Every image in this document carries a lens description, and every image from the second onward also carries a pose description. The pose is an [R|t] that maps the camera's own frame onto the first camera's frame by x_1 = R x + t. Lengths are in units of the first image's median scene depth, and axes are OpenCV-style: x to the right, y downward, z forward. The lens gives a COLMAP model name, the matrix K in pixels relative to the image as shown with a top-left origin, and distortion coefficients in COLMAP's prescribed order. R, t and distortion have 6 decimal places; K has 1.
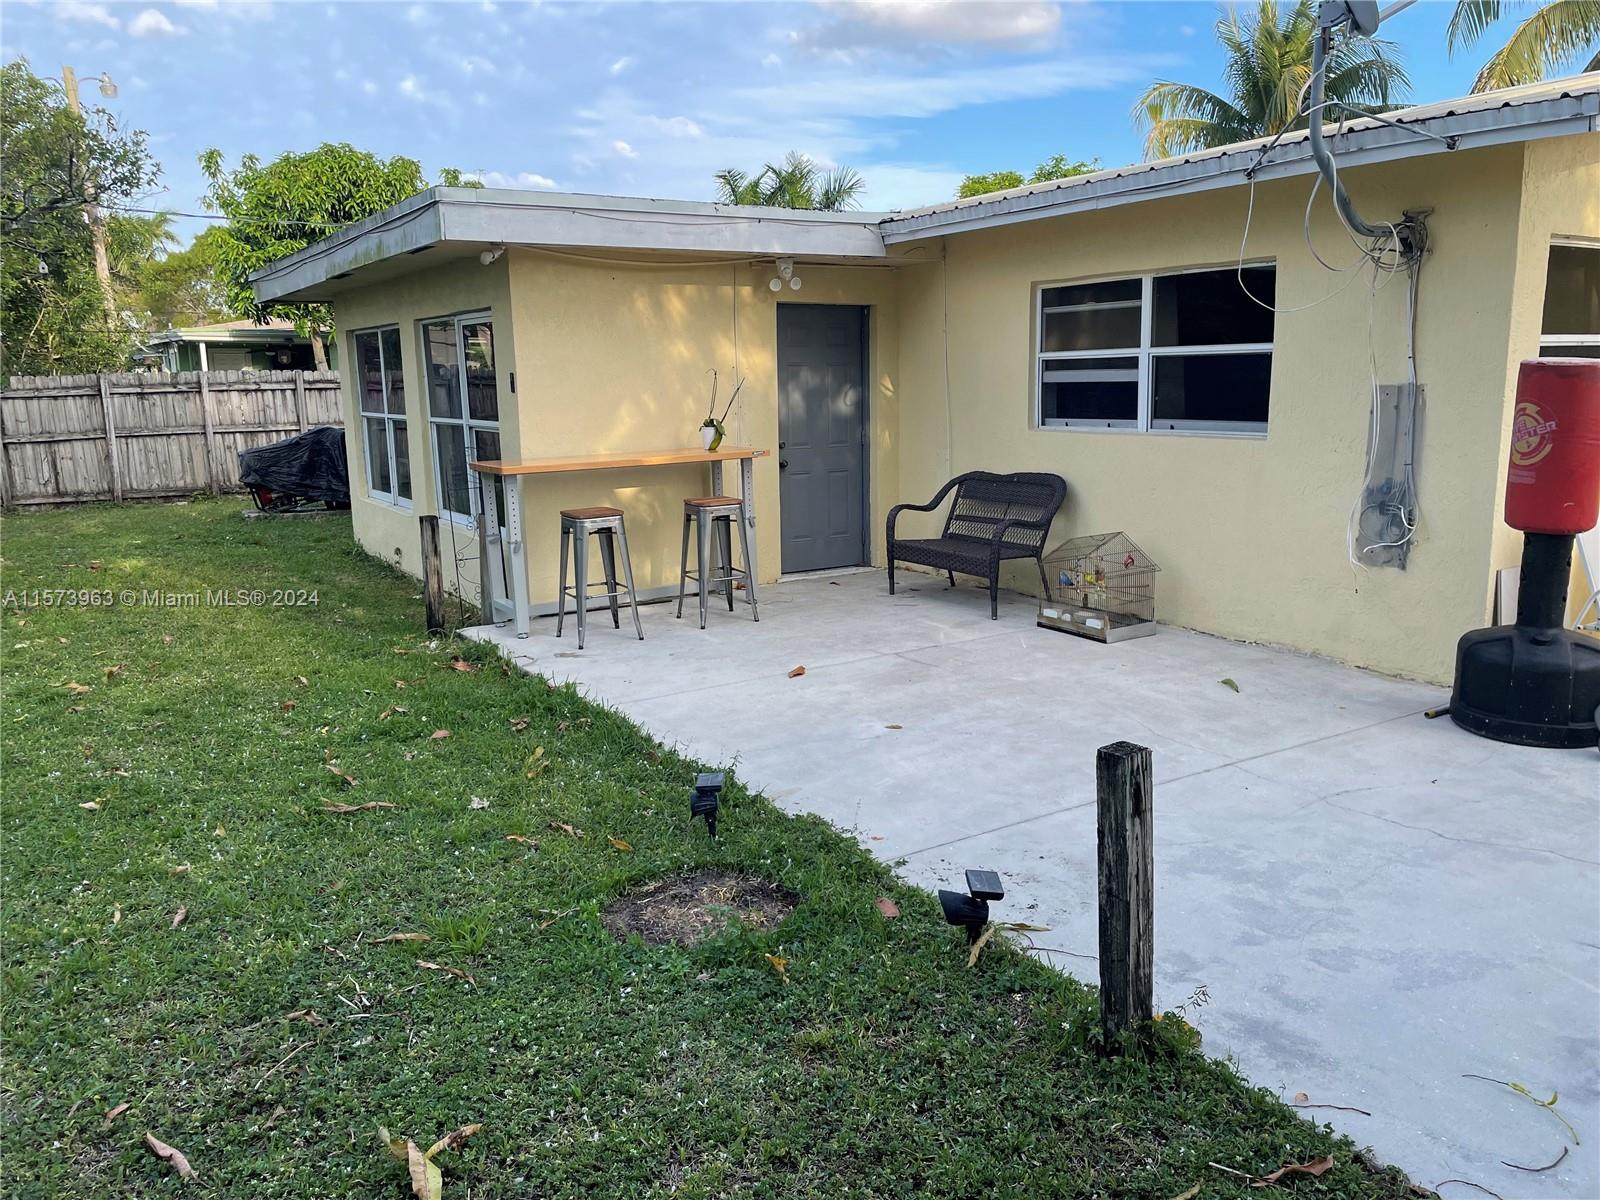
lens RADIAL K [[1208.7, 0, 790.6], [0, 1208.7, 592.5], [0, 0, 1]] dist [0.075967, -0.091296]
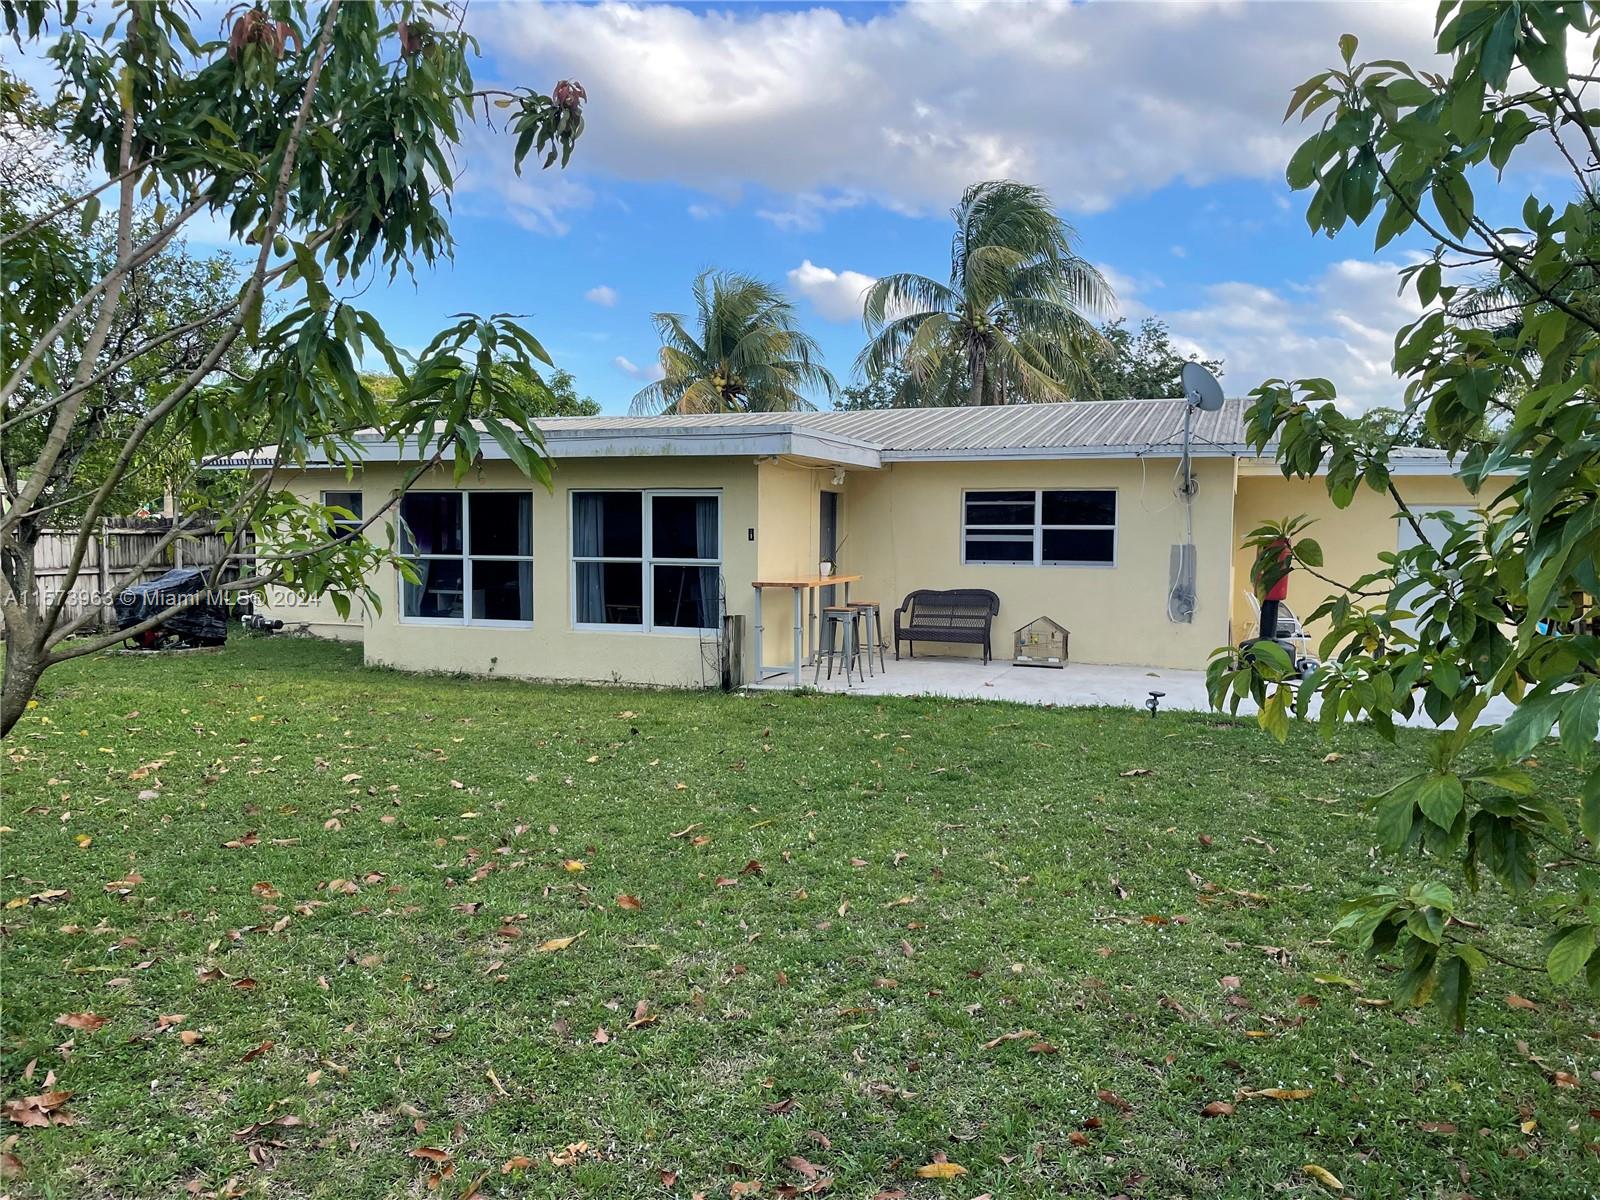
lens RADIAL K [[1208.7, 0, 790.6], [0, 1208.7, 592.5], [0, 0, 1]] dist [0.075967, -0.091296]
pose [[0.790874, 0.000299, 0.611979, -1.235057], [0.085886, 0.990049, -0.111476, 0.094982], [-0.605922, 0.140724, 0.782978, -0.295279]]
